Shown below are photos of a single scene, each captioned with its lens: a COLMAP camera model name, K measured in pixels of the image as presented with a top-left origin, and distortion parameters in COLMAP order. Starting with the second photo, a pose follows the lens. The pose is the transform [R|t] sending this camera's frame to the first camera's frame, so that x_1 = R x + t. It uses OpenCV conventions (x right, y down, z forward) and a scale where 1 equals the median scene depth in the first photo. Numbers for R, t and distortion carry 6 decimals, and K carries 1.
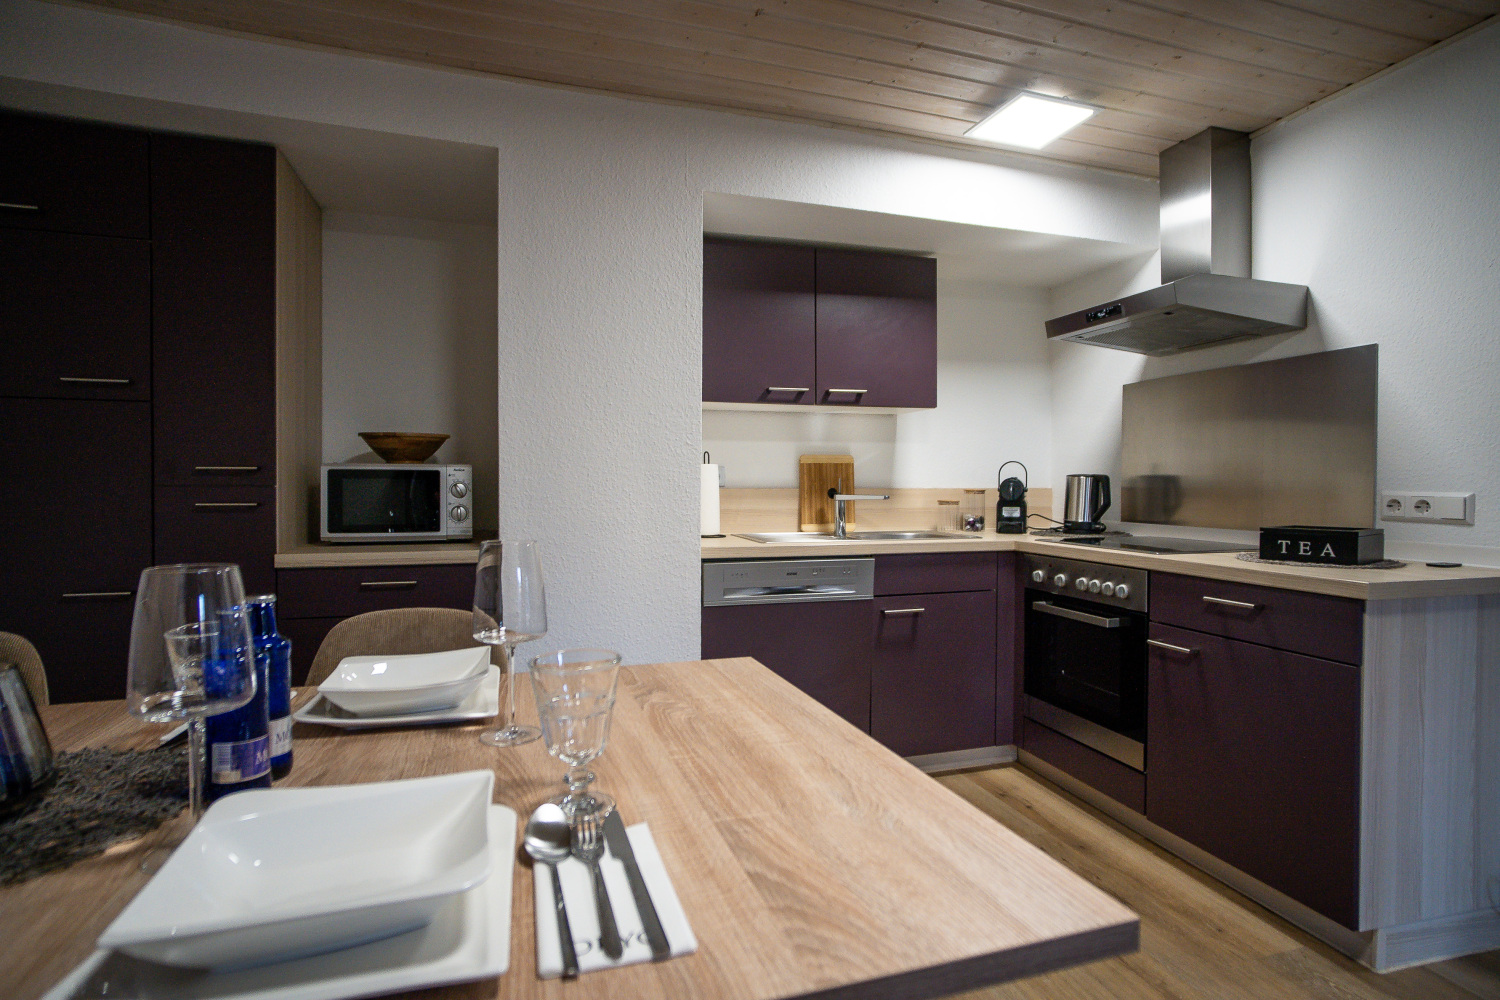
lens RADIAL K [[789.0, 0, 747.1], [0, 789.0, 495.6], [0, 0, 1]] dist [-0.057129, 0.025073]
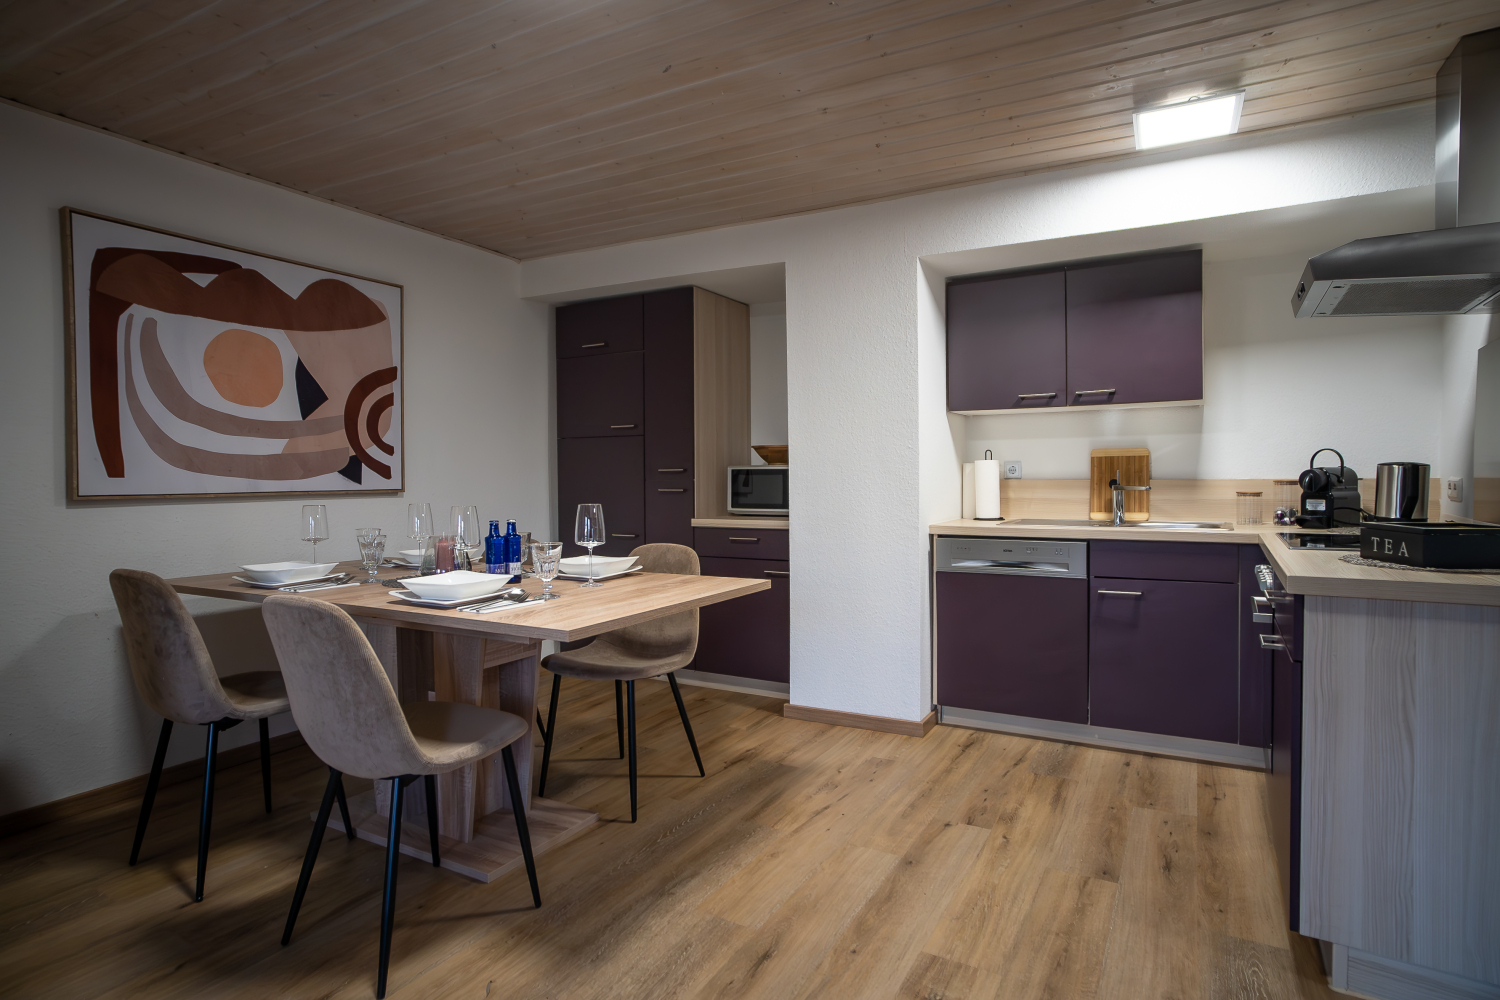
lens RADIAL K [[789.0, 0, 747.1], [0, 789.0, 495.6], [0, 0, 1]] dist [-0.057129, 0.025073]
pose [[0.684343, 0.011180, -0.729074, 0.574712], [-0.002141, 0.999909, 0.013323, -0.000688], [0.729157, -0.007557, 0.684305, -0.099806]]
